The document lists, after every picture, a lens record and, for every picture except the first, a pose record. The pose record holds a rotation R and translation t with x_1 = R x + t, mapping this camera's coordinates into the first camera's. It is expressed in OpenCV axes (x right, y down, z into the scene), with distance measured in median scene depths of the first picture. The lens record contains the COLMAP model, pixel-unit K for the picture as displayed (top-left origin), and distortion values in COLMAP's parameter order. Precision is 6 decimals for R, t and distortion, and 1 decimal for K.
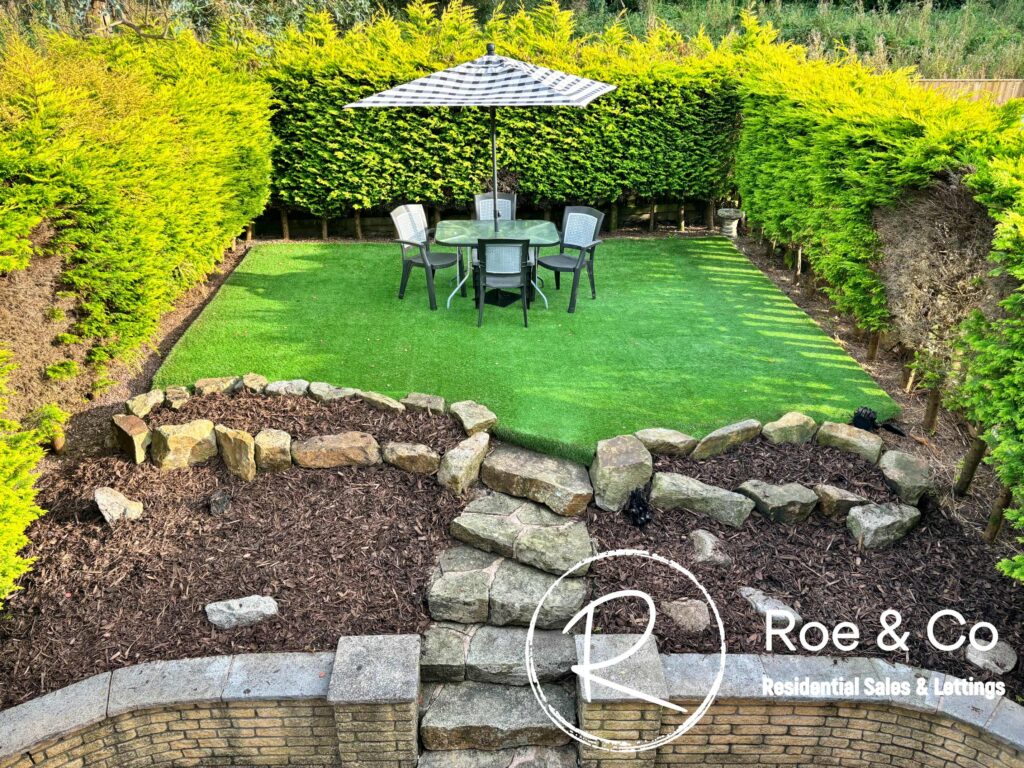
lens RADIAL K [[765.1, 0, 519.8], [0, 765.1, 365.1], [0, 0, 1]] dist [0.051778, -0.032343]
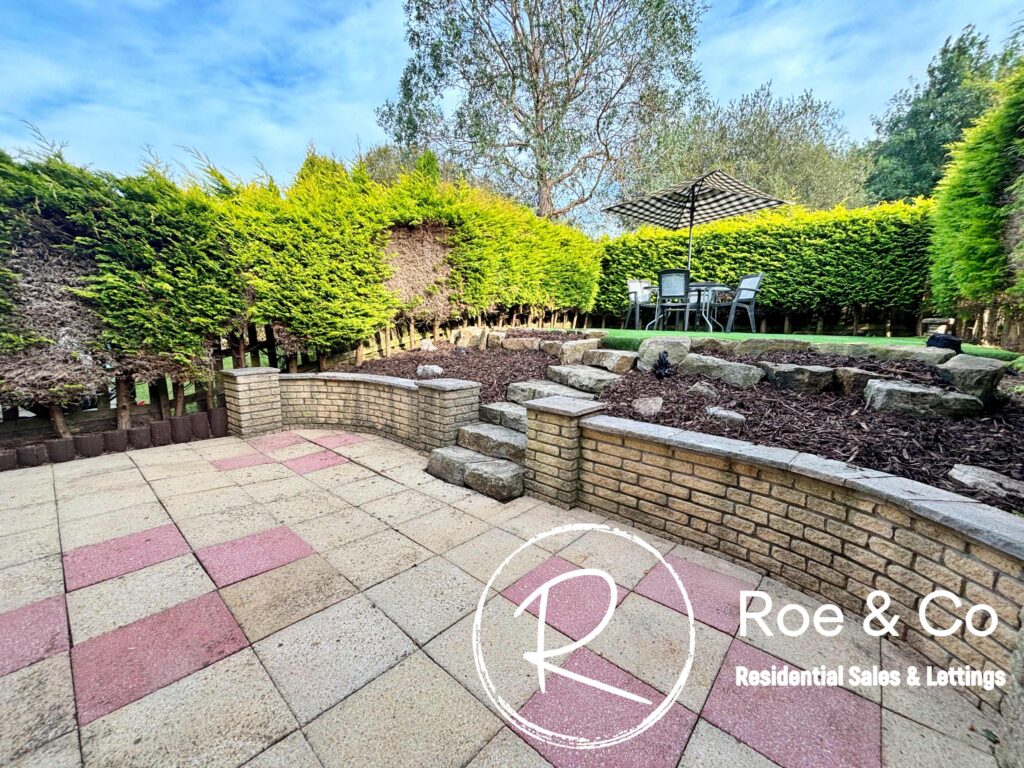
lens RADIAL K [[410.2, 0, 513.5], [0, 410.2, 383.4], [0, 0, 1]] dist [-0.005546, -0.000269]
pose [[0.739620, 0.101769, -0.665286, 0.242298], [-0.299734, 0.934868, -0.190217, 0.235117], [0.602597, 0.340097, 0.721950, 0.190704]]
